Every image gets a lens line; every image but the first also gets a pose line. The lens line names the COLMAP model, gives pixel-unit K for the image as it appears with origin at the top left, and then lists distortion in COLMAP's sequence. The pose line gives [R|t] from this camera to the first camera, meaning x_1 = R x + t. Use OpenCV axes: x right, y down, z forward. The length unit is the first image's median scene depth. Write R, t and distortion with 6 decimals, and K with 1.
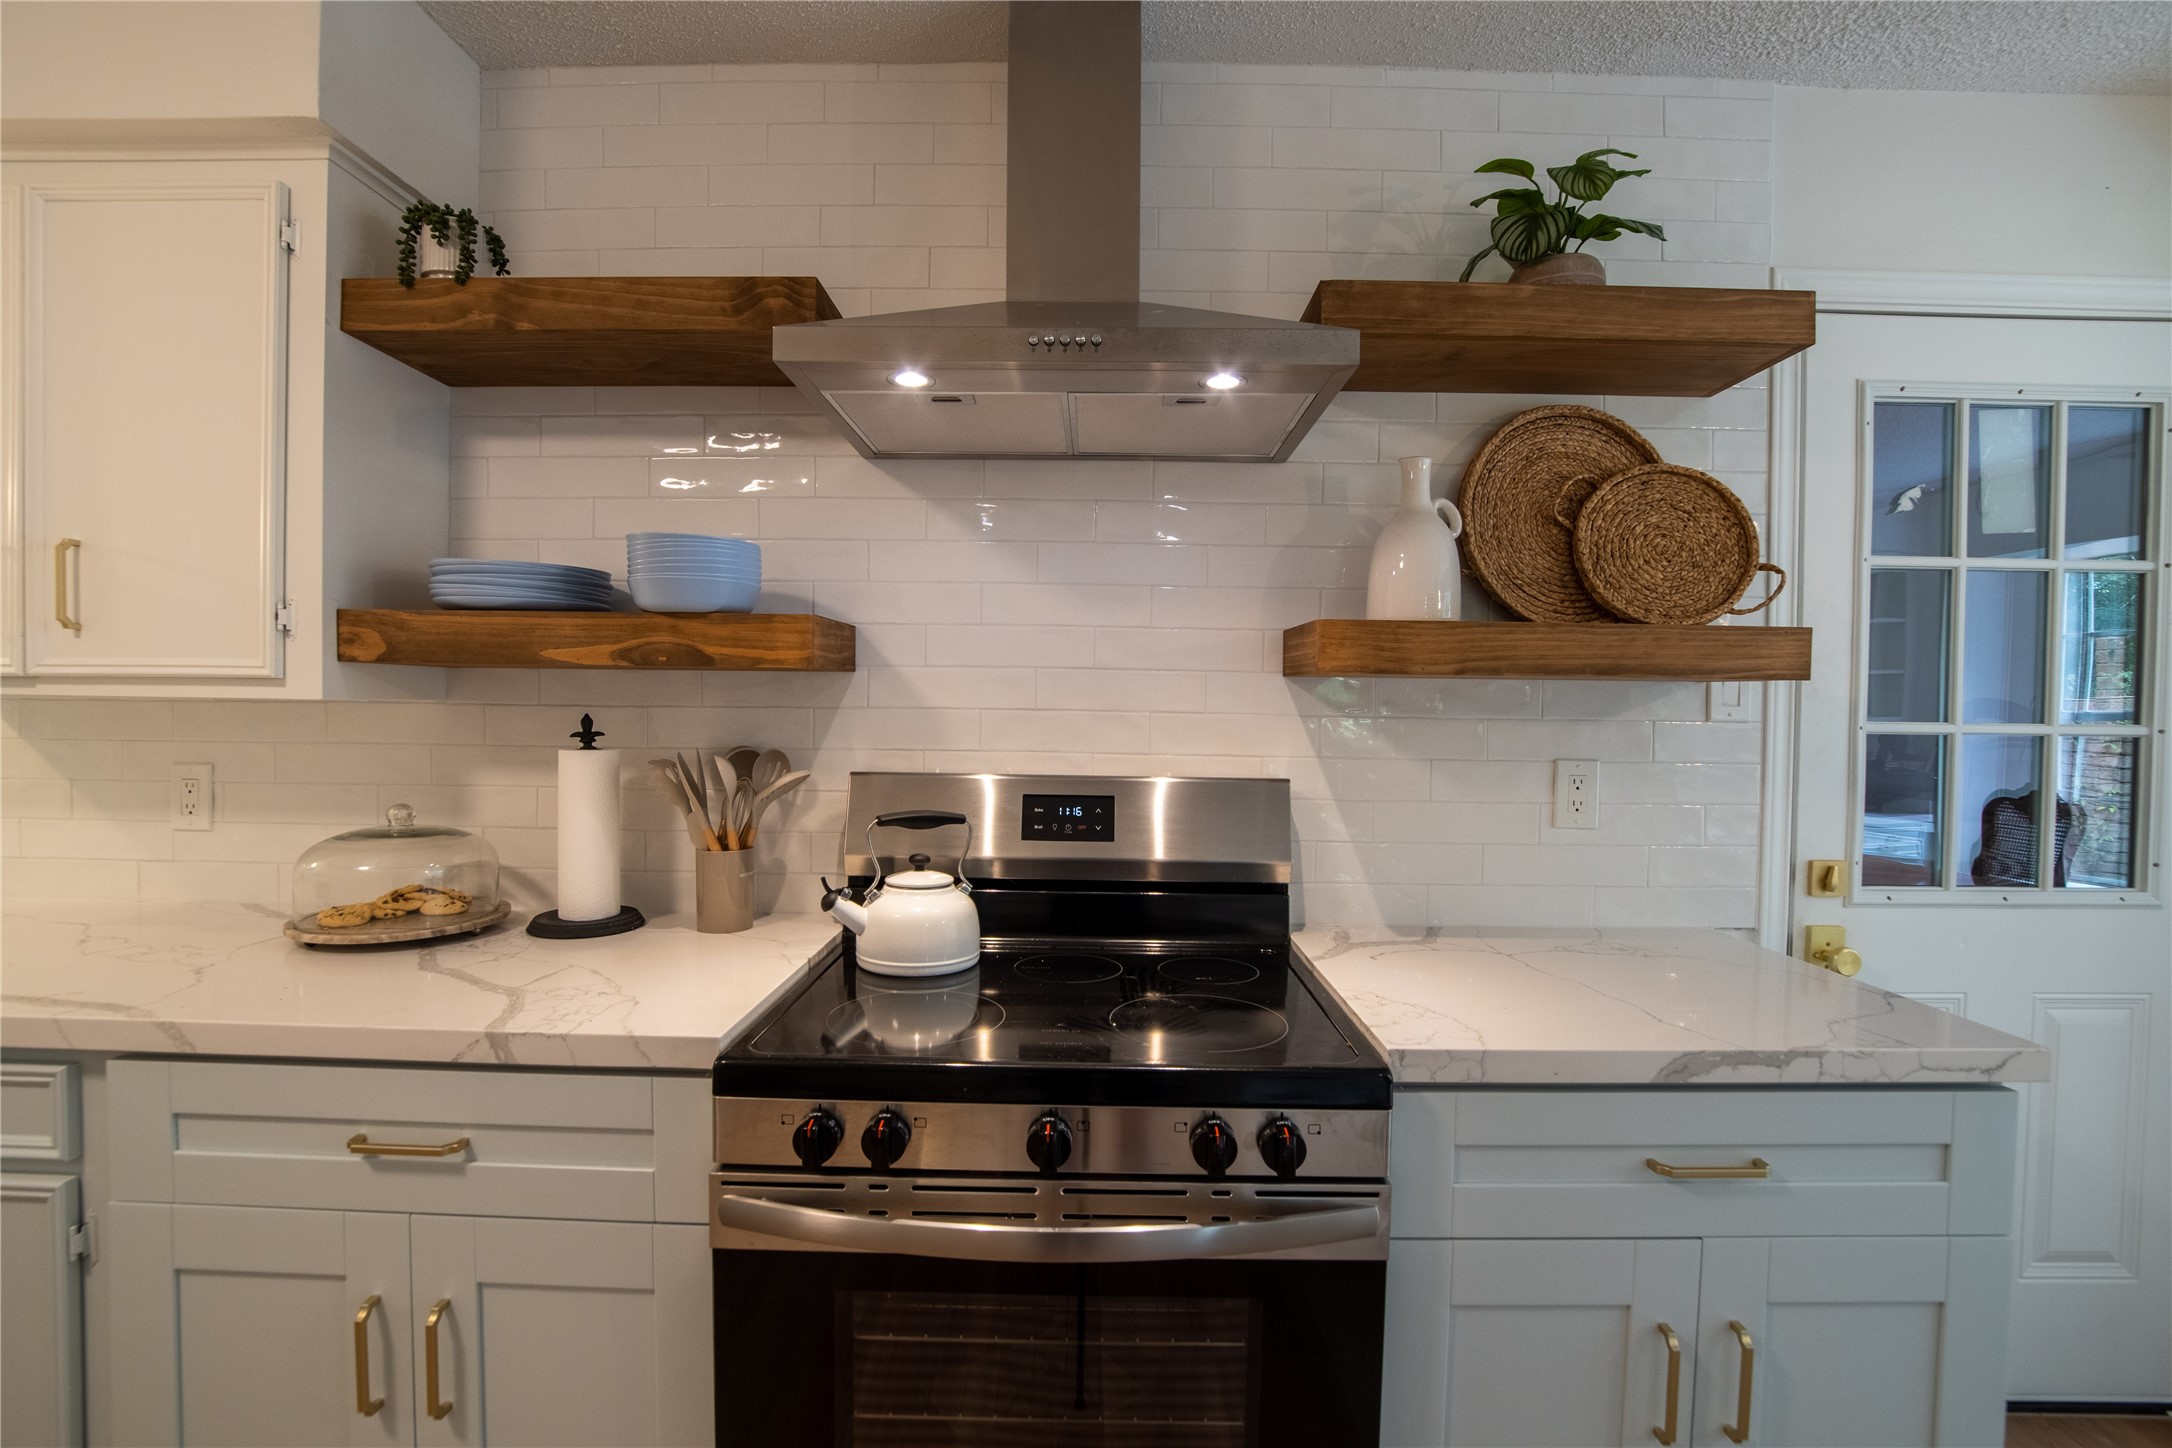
lens RADIAL K [[966.8, 0, 1084.0], [0, 966.8, 727.3], [0, 0, 1]] dist [-0.039619, 0.007883]
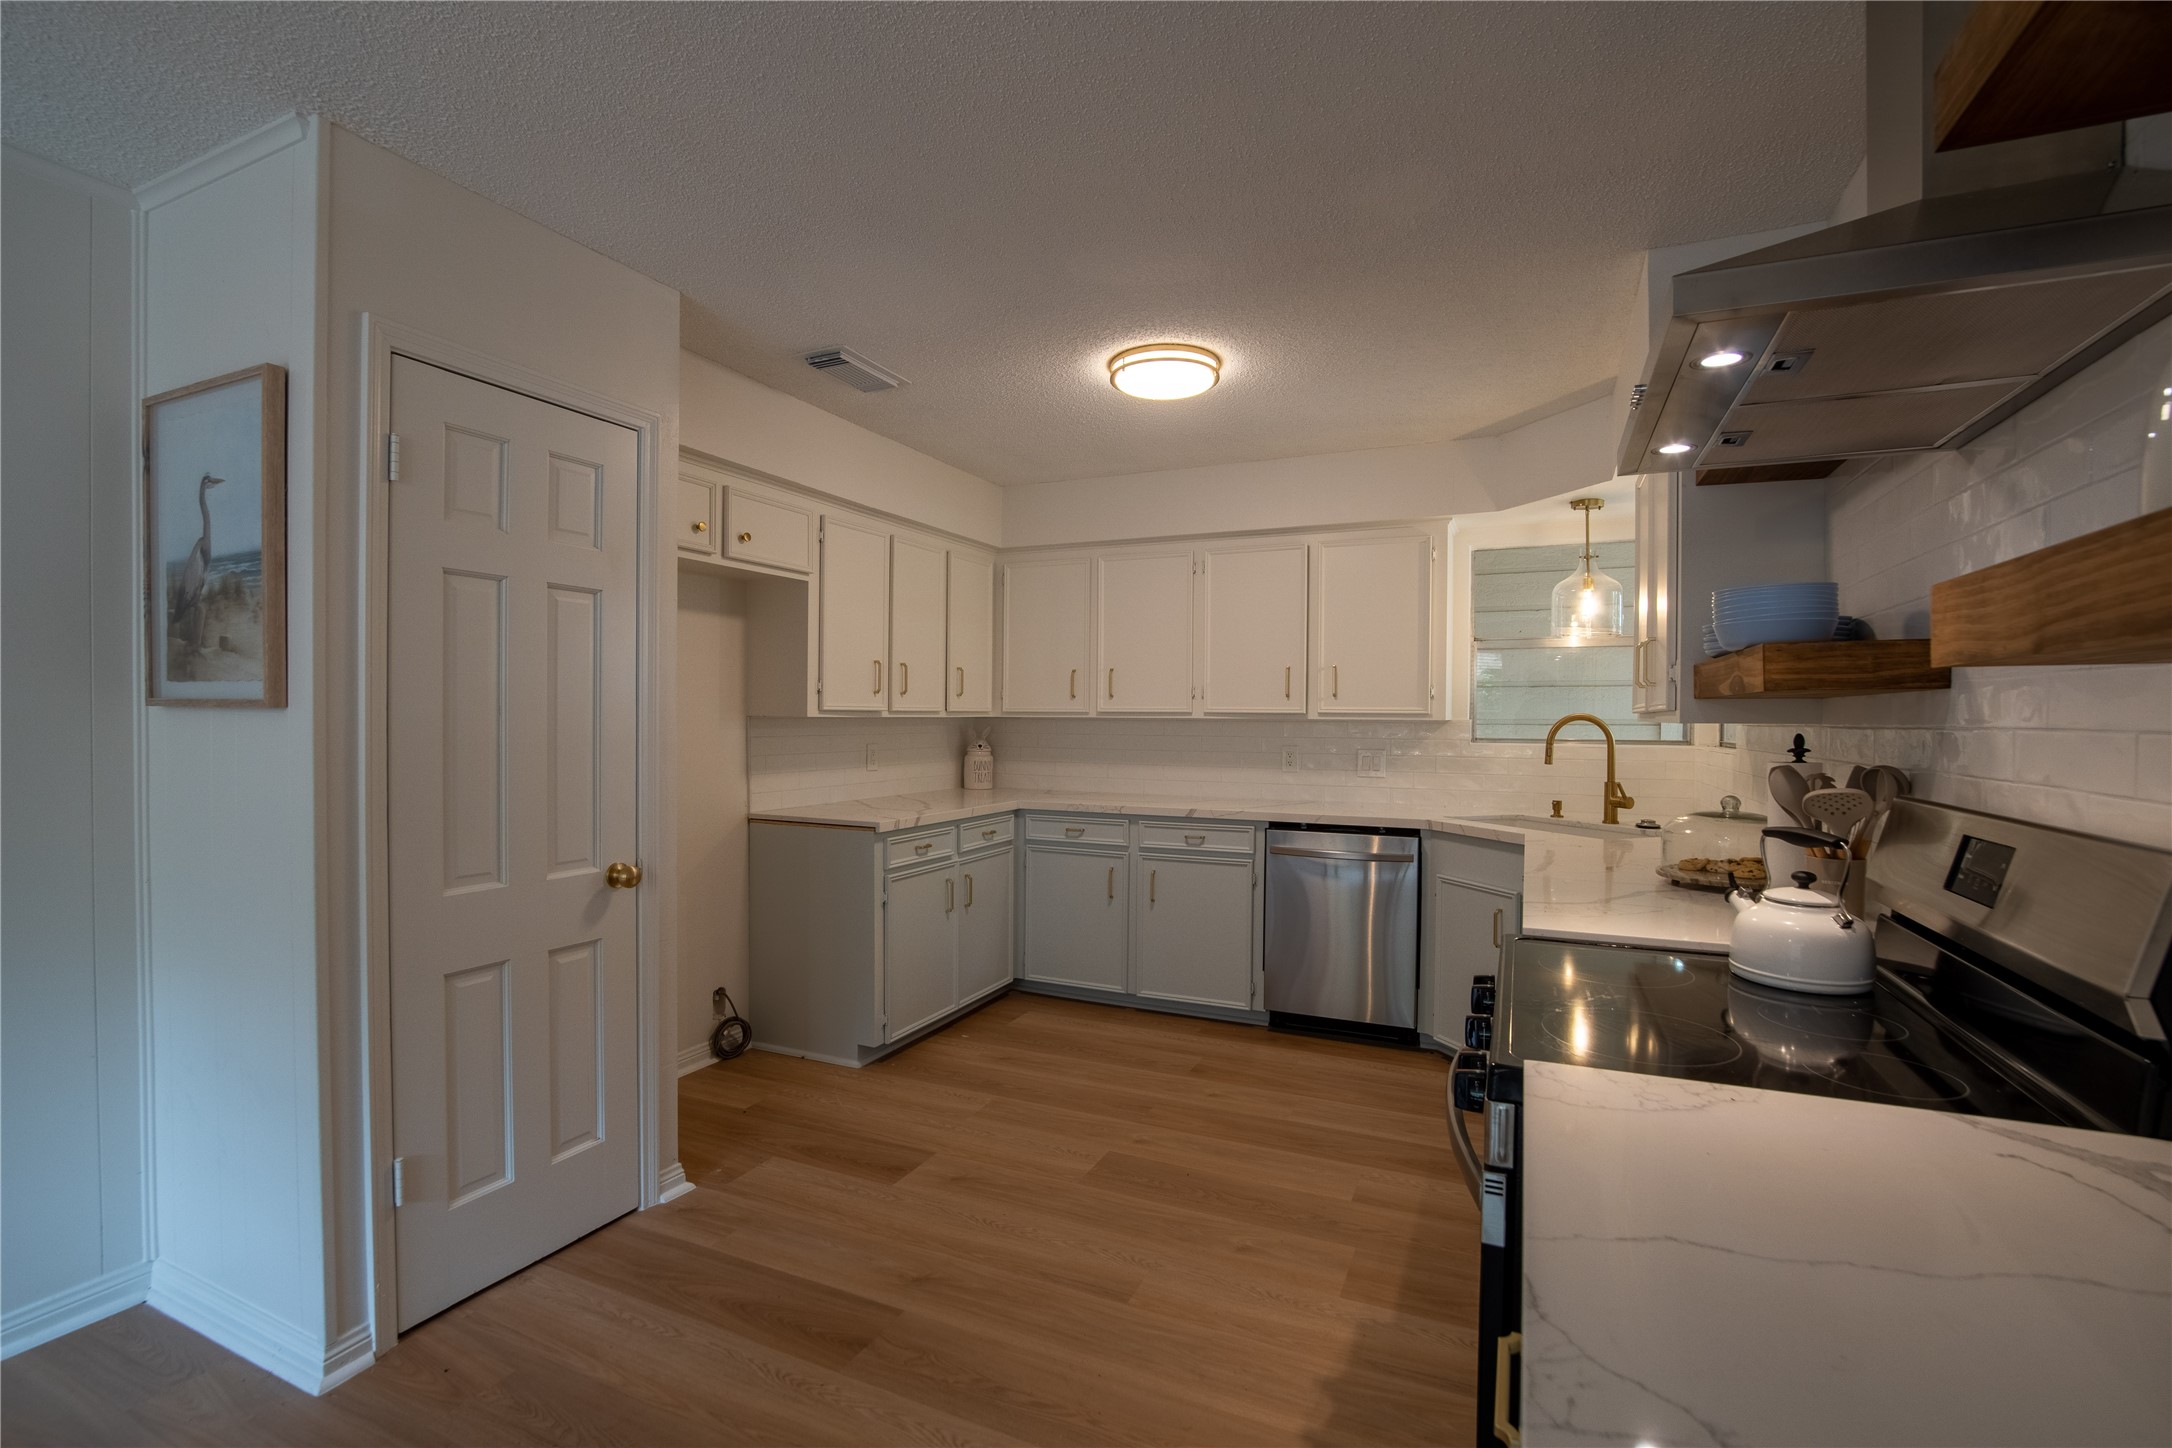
lens RADIAL K [[966.8, 0, 1084.0], [0, 966.8, 727.3], [0, 0, 1]] dist [-0.039619, 0.007883]
pose [[-0.408690, -0.006760, -0.912648, 0.989804], [-0.031229, 0.999491, 0.006582, -0.001483], [0.912139, 0.031191, -0.408693, 0.685717]]
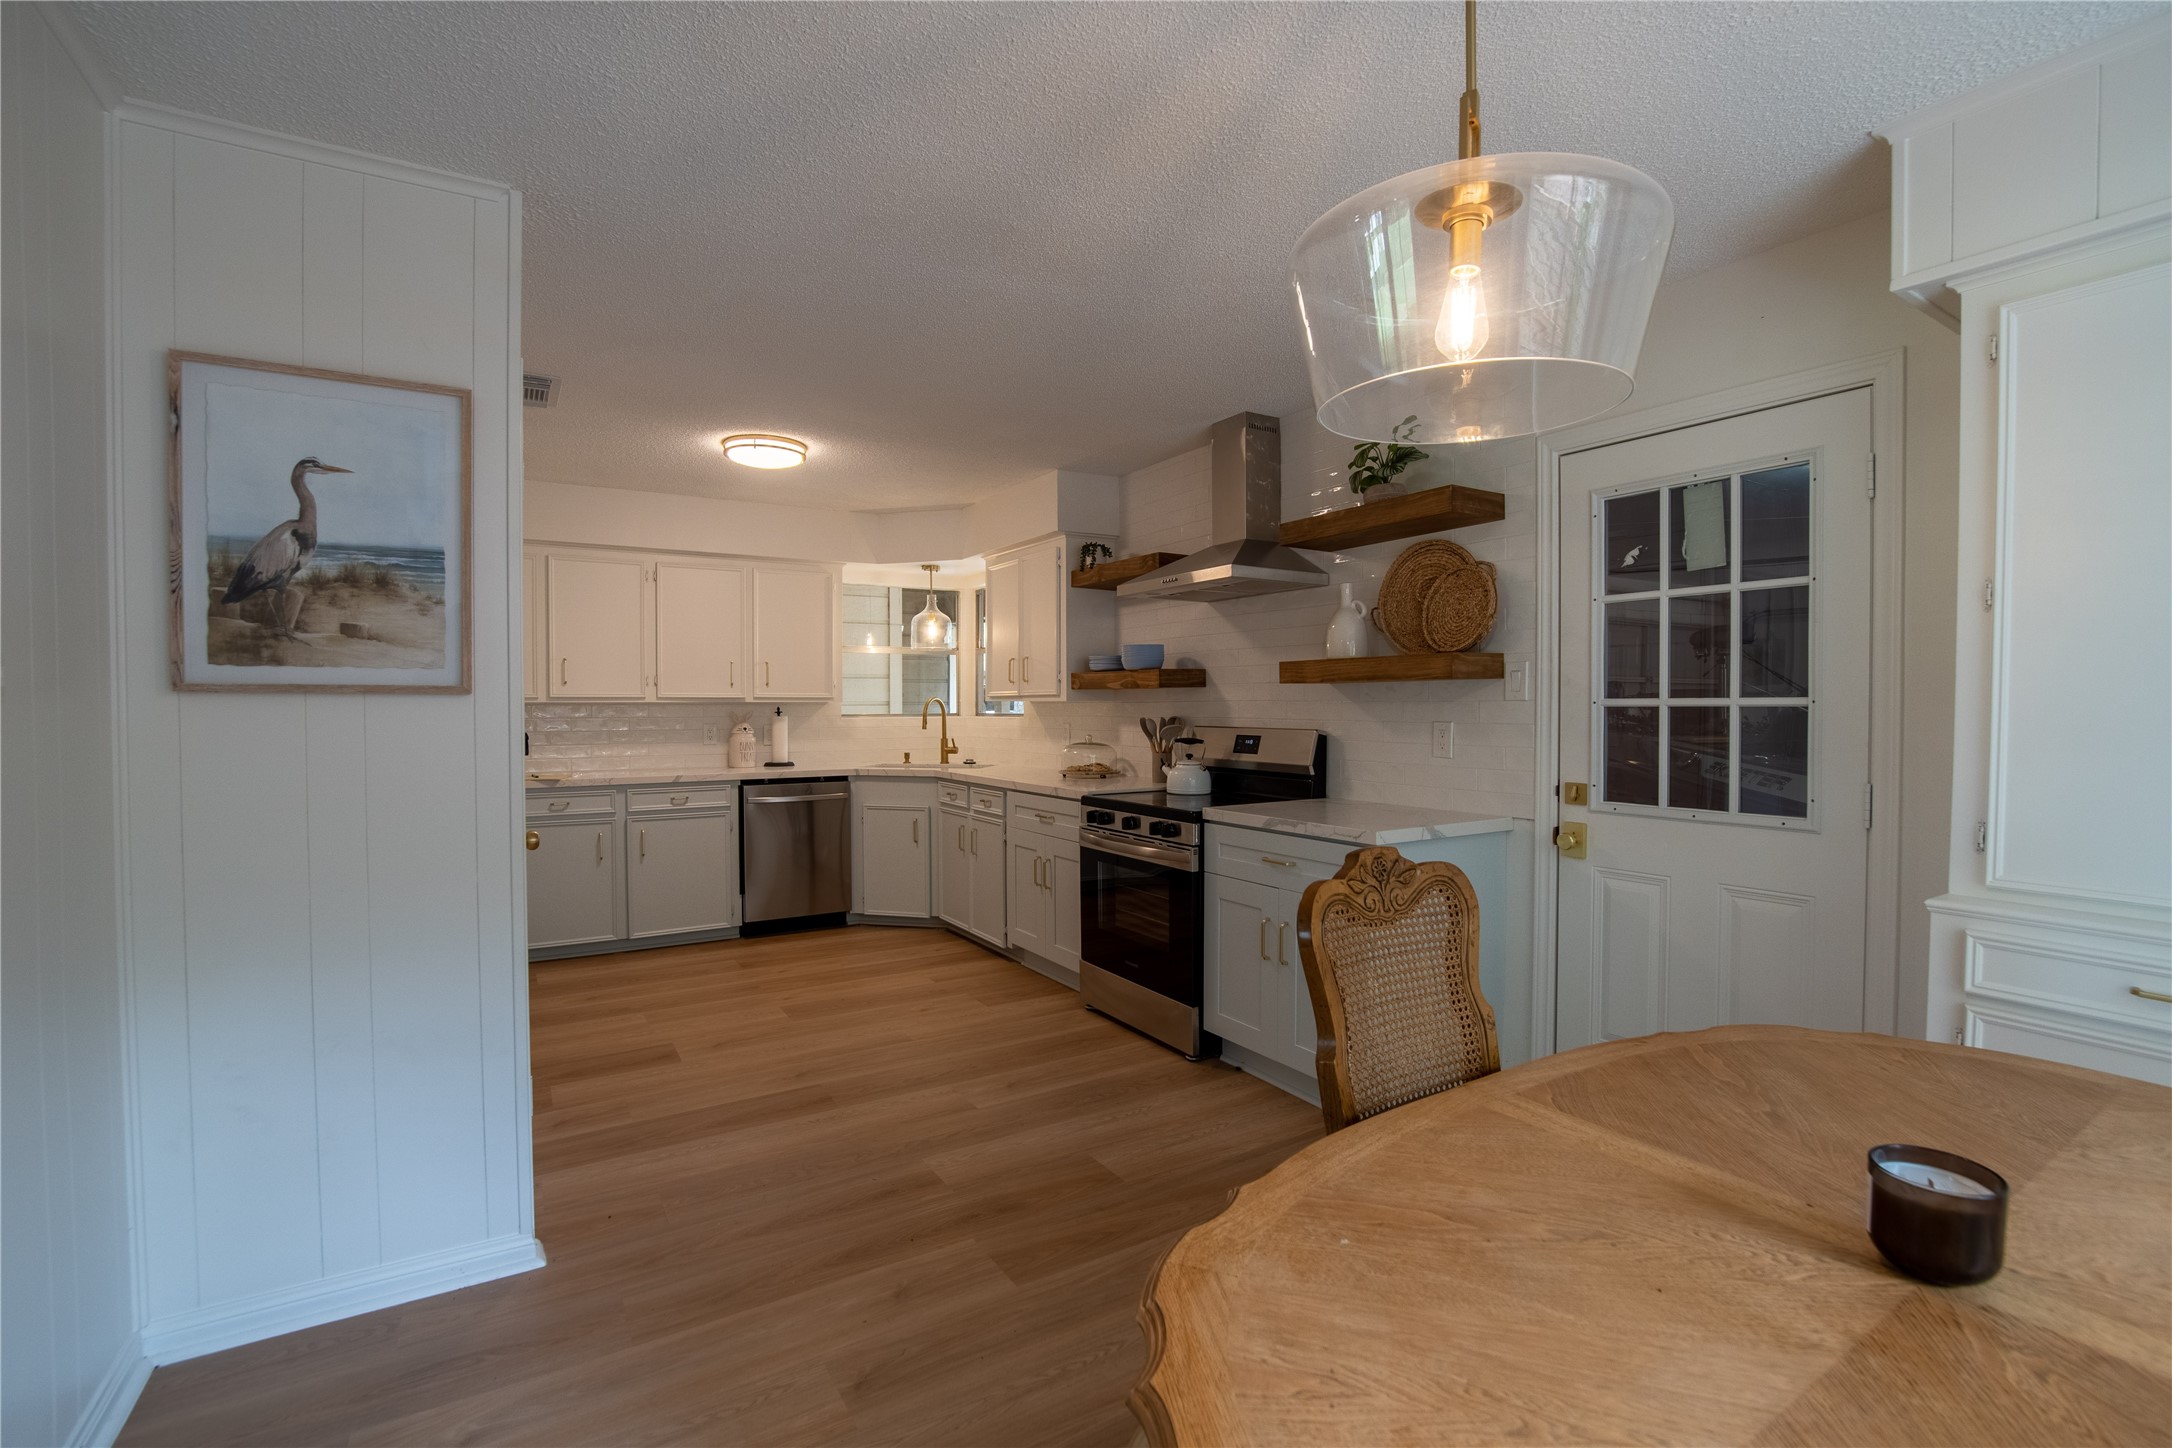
lens RADIAL K [[966.8, 0, 1084.0], [0, 966.8, 727.3], [0, 0, 1]] dist [-0.039619, 0.007883]
pose [[0.533223, 0.005215, -0.845959, 1.927215], [-0.007867, 0.999968, 0.001206, 0.052863], [0.845938, 0.006012, 0.533247, -0.691078]]
